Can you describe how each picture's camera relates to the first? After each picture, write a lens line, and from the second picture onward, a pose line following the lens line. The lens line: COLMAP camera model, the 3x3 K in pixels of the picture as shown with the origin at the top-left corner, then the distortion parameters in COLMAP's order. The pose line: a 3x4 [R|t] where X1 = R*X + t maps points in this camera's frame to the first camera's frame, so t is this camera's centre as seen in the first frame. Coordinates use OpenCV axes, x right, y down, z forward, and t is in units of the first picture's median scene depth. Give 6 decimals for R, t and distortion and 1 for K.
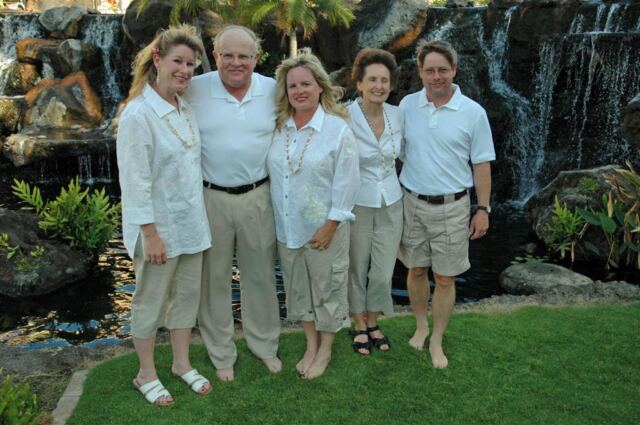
lens RADIAL K [[642.9, 0, 320.0], [0, 642.9, 212.5], [0, 0, 1]] dist [-0.130138, 0.295295]
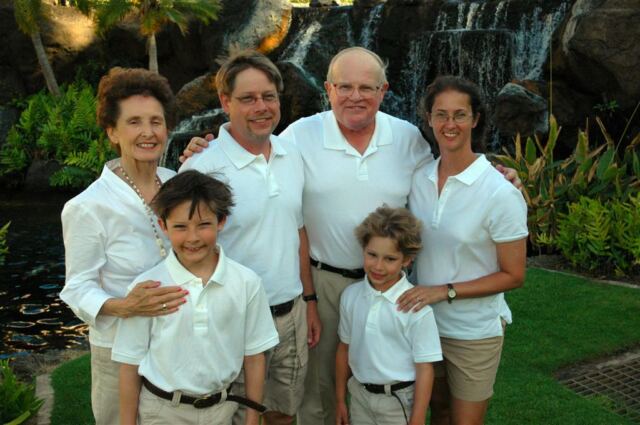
lens RADIAL K [[750.7, 0, 320.0], [0, 750.7, 212.5], [0, 0, 1]] dist [0.004525, 0.040716]
pose [[0.970888, -0.078468, 0.226316, -0.110474], [0.086691, 0.995880, -0.026612, 0.033882], [-0.223295, 0.045457, 0.973690, -0.164798]]
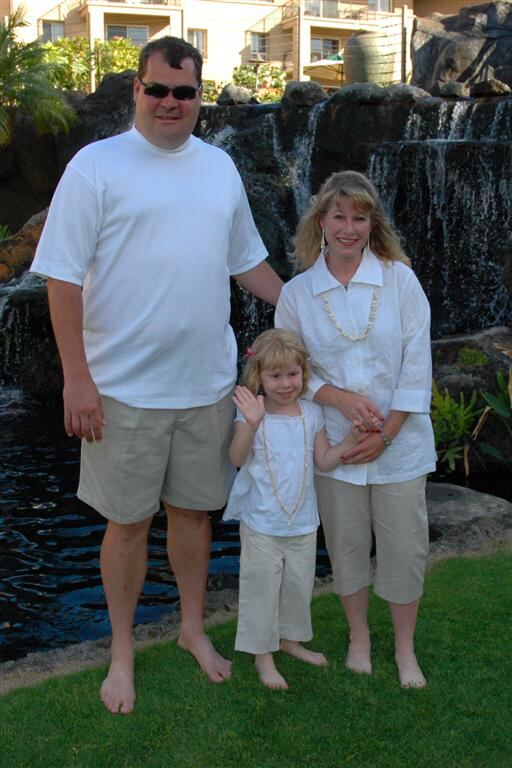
lens RADIAL K [[922.2, 0, 295.2], [0, 922.2, 380.6], [0, 0, 1]] dist [-0.140374, 0.007129]
pose [[0.949543, -0.079772, 0.303323, -0.058041], [0.087538, 0.996088, -0.012072, -0.025002], [-0.301174, 0.038015, 0.952811, 0.119280]]
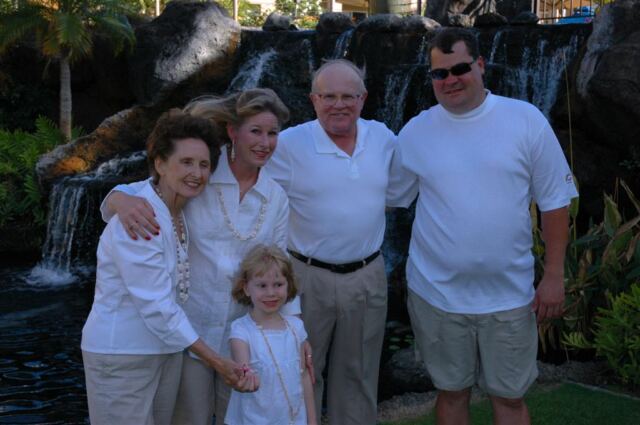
lens RADIAL K [[802.4, 0, 320.0], [0, 802.4, 212.5], [0, 0, 1]] dist [0.013927, 0.064719]
pose [[0.952873, -0.042578, 0.300367, -0.074276], [0.069005, 0.994568, -0.077924, -0.016268], [-0.295417, 0.094978, 0.950635, 0.058086]]
